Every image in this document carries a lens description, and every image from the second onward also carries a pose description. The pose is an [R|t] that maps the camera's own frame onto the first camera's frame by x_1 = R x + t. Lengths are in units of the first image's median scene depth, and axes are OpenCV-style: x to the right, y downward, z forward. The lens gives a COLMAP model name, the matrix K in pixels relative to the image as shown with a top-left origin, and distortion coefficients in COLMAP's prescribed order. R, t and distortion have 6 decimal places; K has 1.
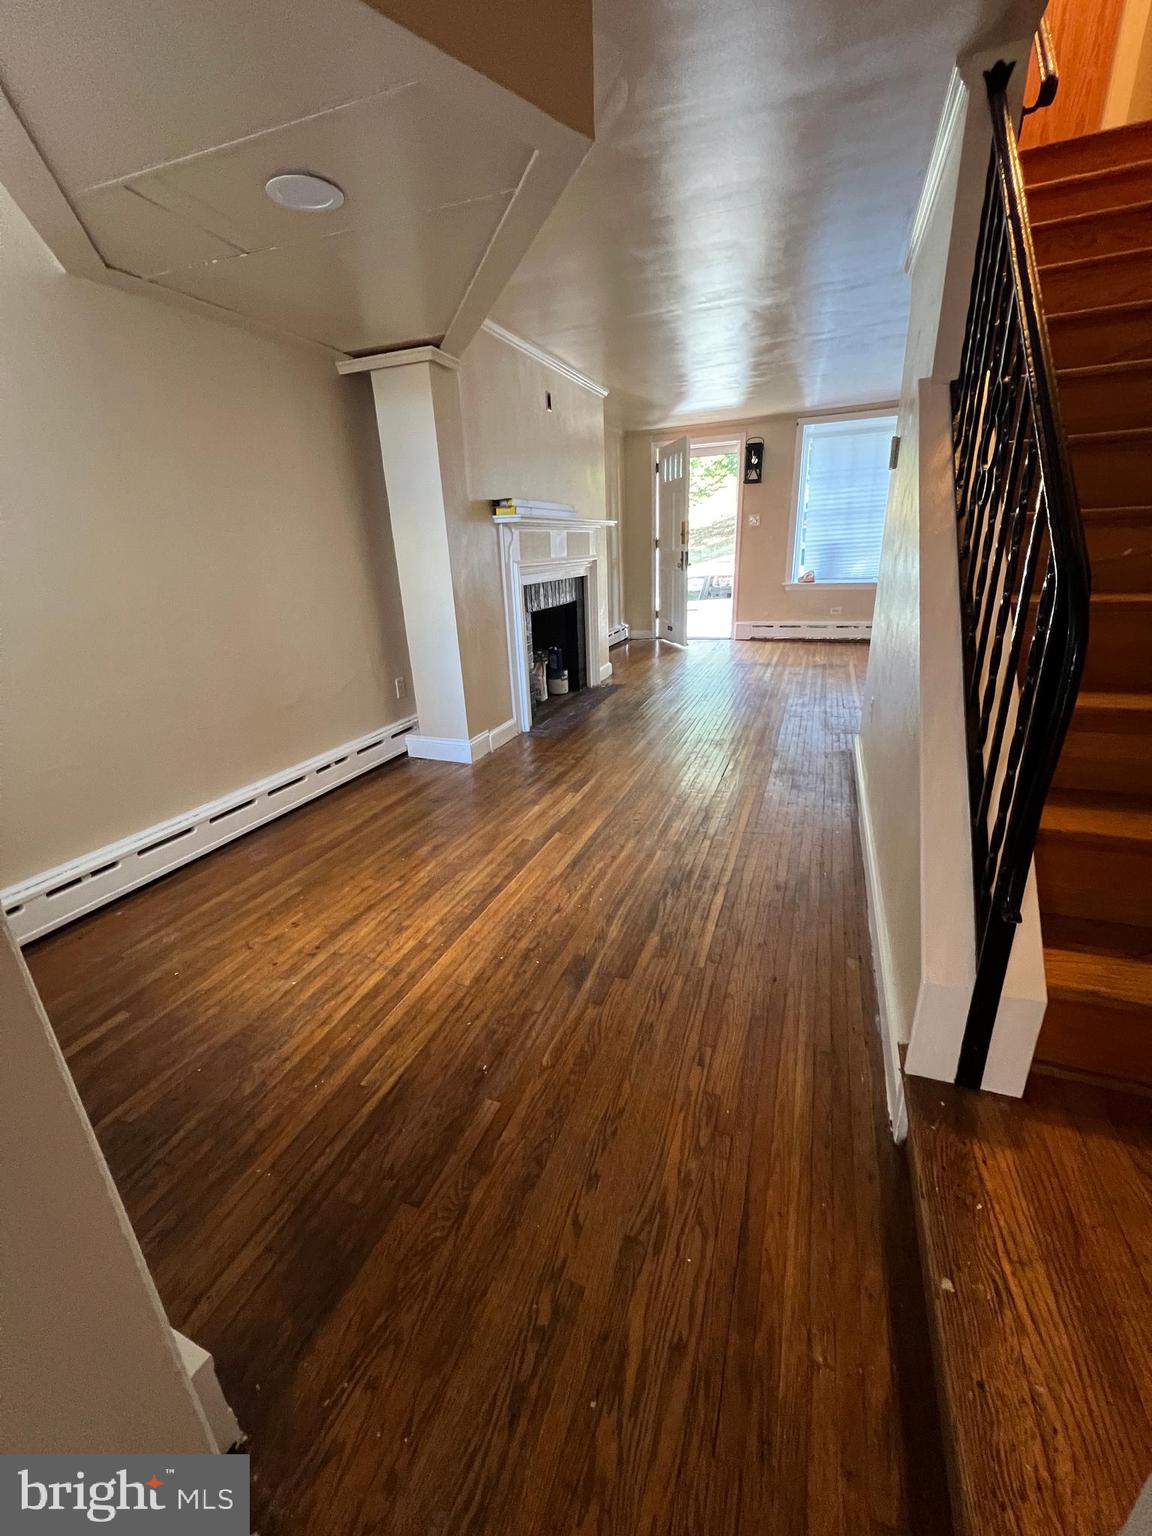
lens RADIAL K [[612.7, 0, 576.5], [0, 612.7, 770.8], [0, 0, 1]] dist [-0.001265, -0.000587]
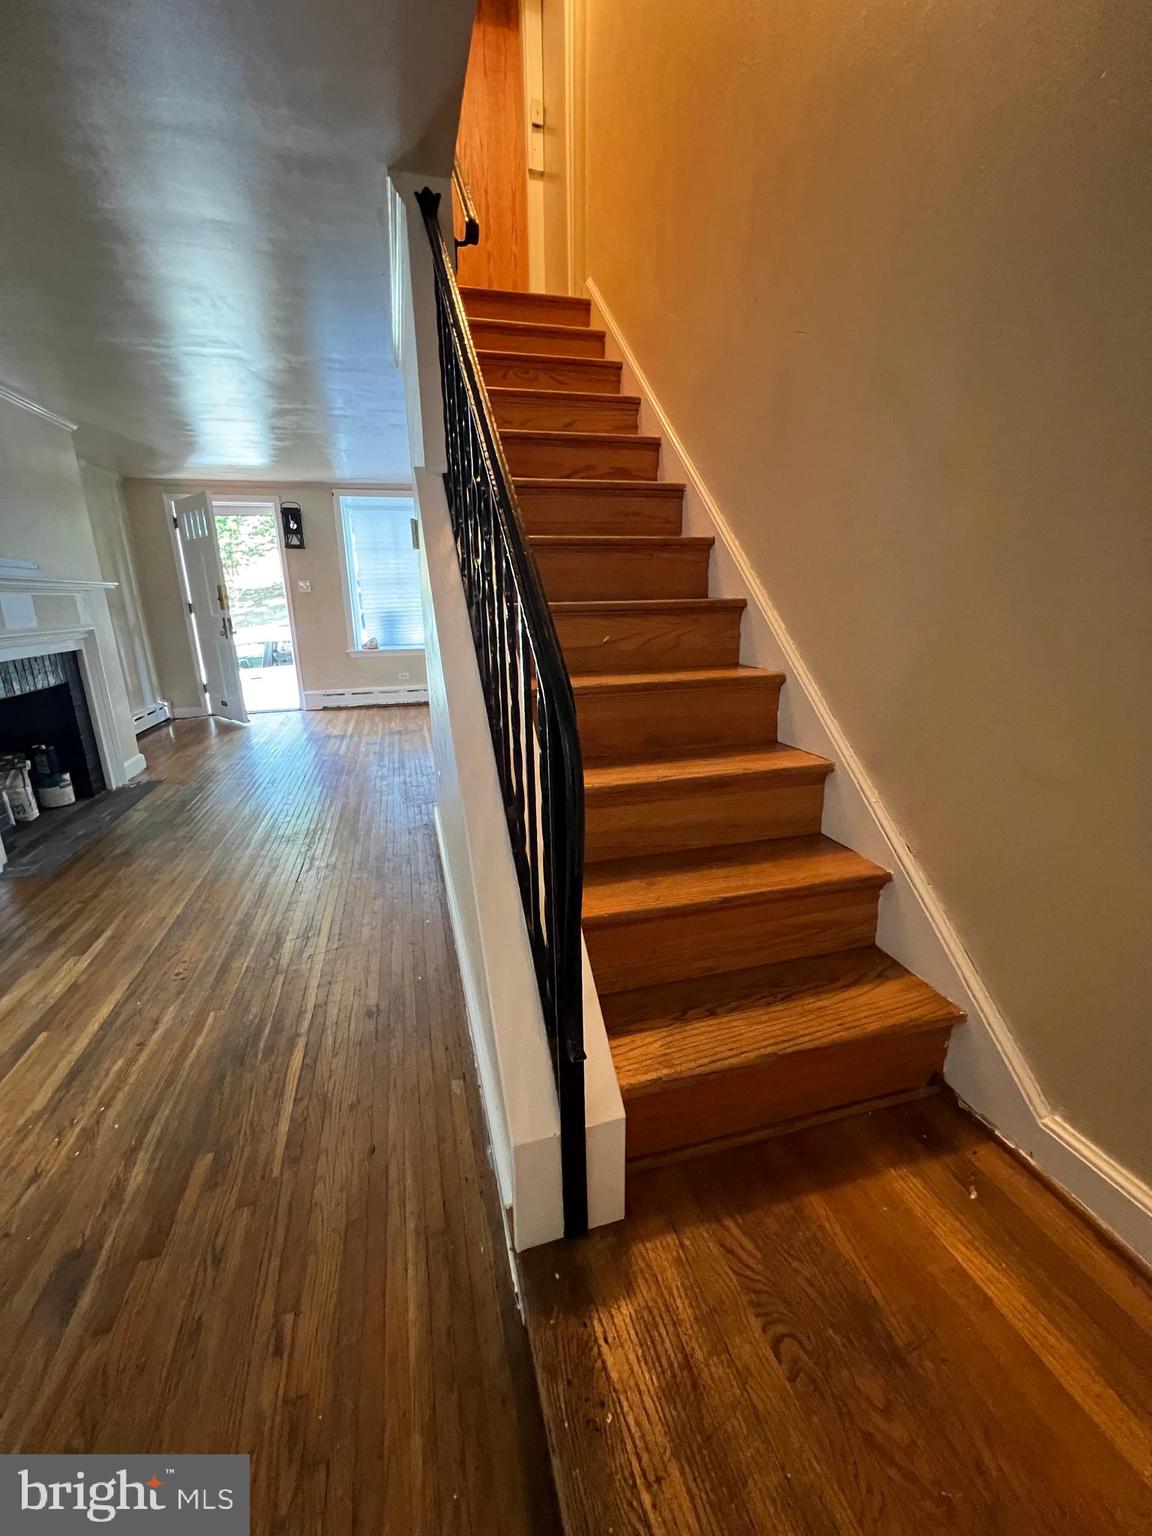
lens RADIAL K [[614.4, 0, 570.8], [0, 614.4, 771.2], [0, 0, 1]] dist [-0.002297, -0.000149]
pose [[0.804102, -0.135316, 0.578887, 0.105315], [0.187679, 0.981734, -0.031213, -0.065173], [-0.564089, 0.133744, 0.814810, 0.093524]]
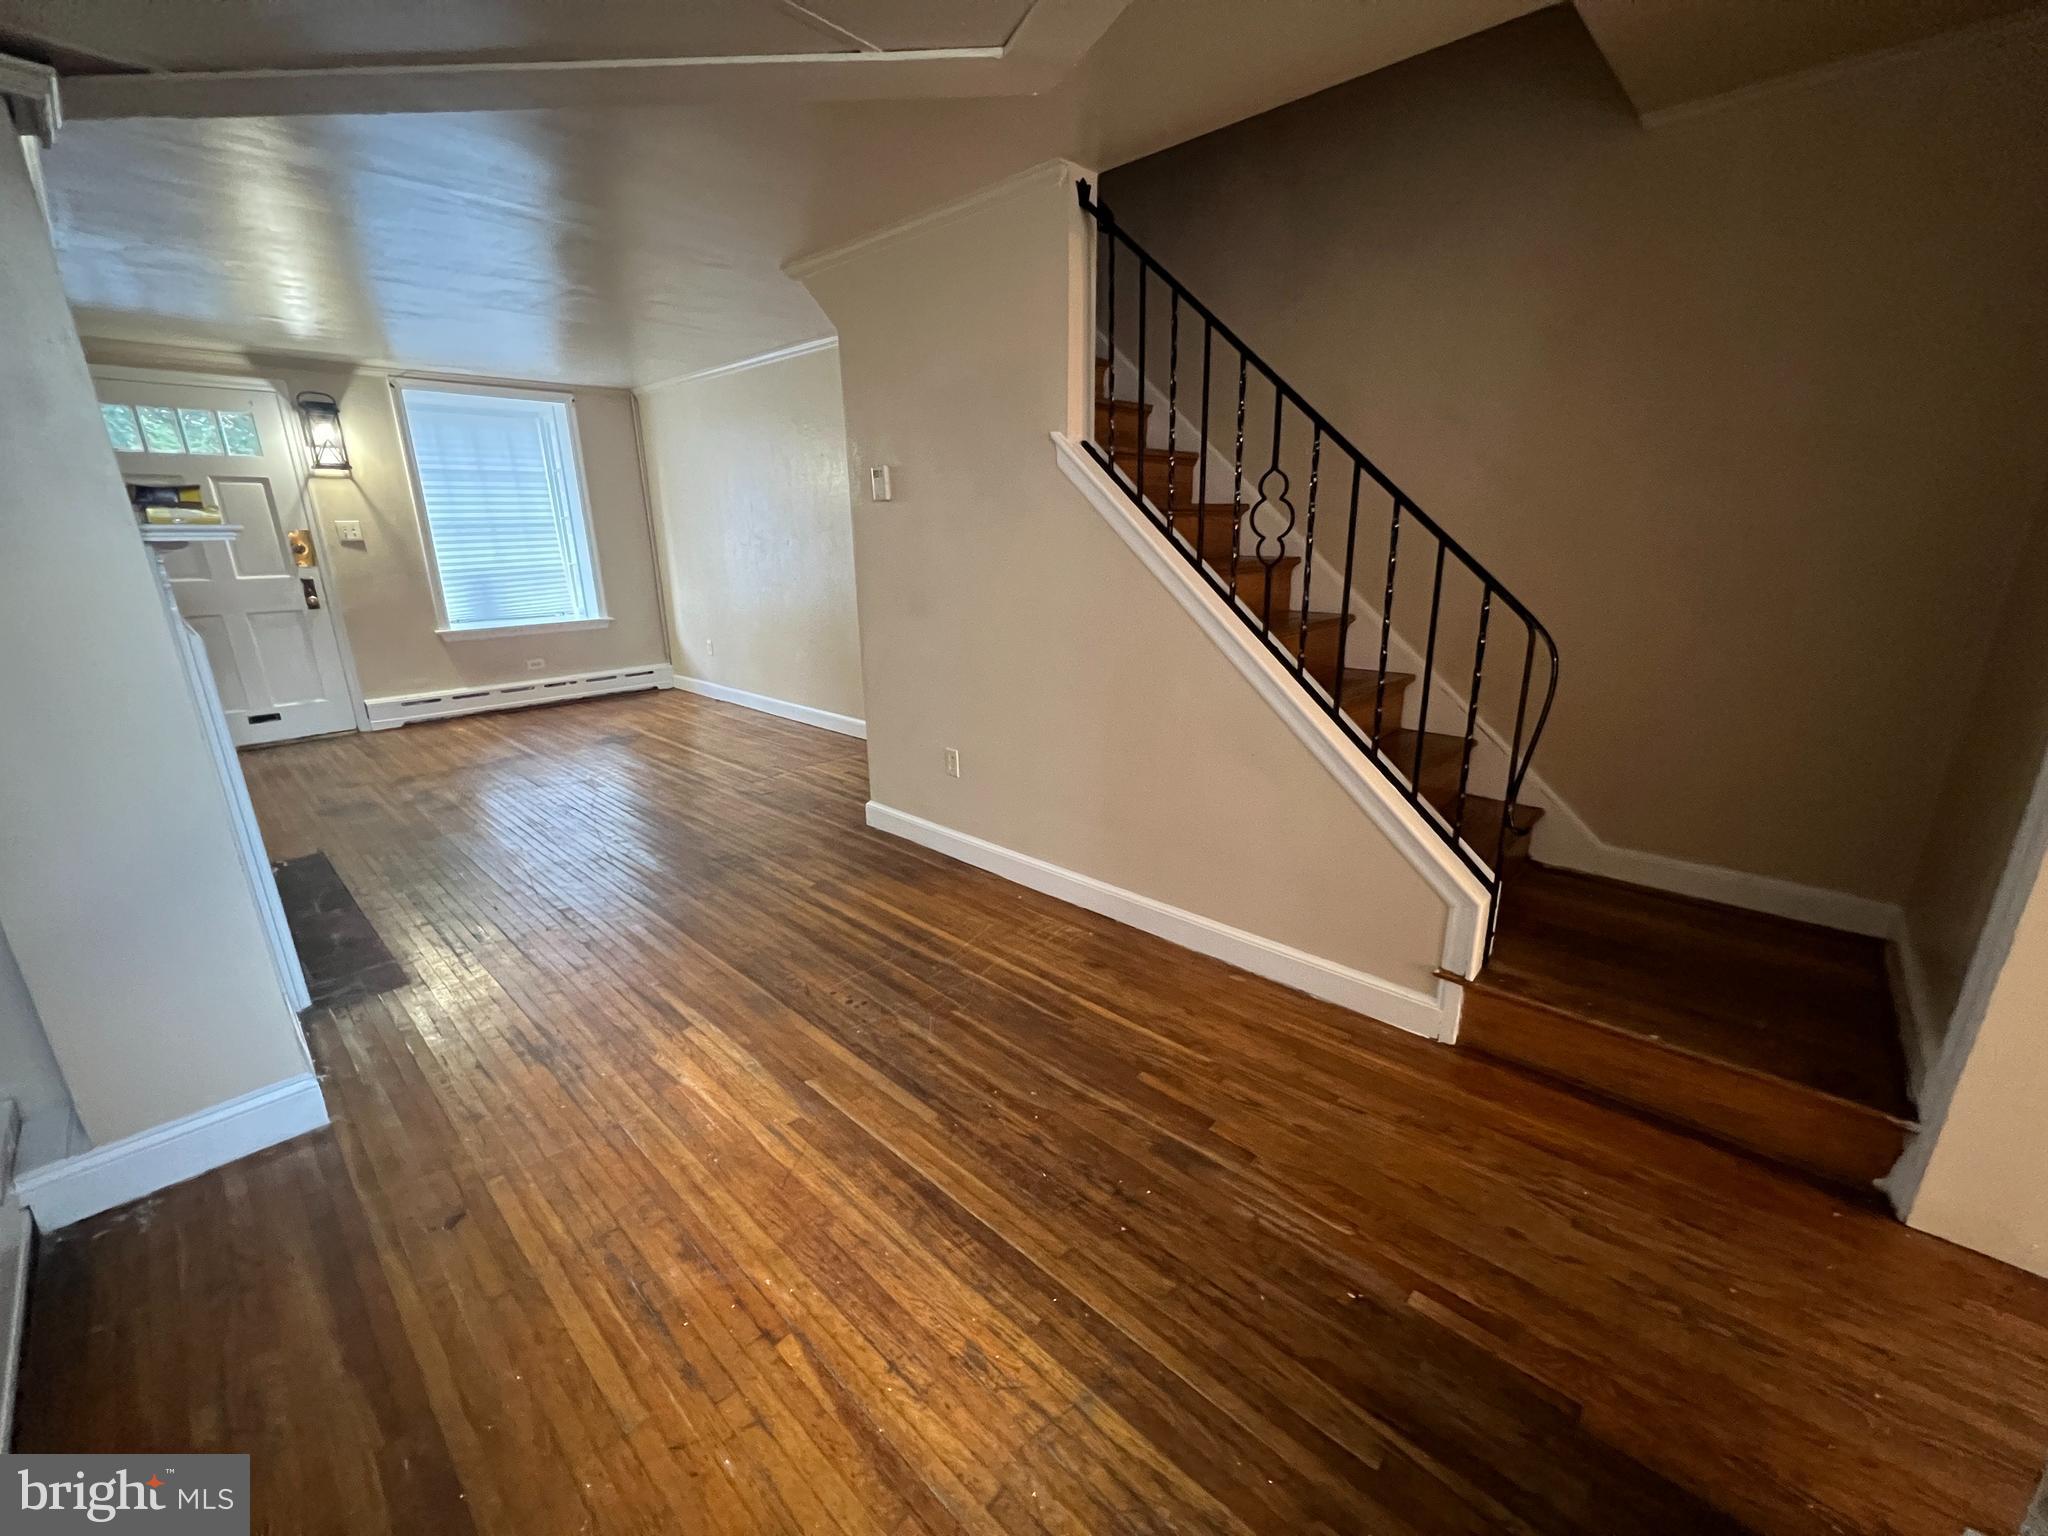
lens RADIAL K [[816.9, 0, 1031.7], [0, 816.9, 779.4], [0, 0, 1]] dist [-0.001265, -0.000587]
pose [[0.370090, -0.236536, 0.898378, -0.701249], [0.316797, 0.941211, 0.117308, -0.230120], [-0.873312, 0.241189, 0.423267, 0.525836]]
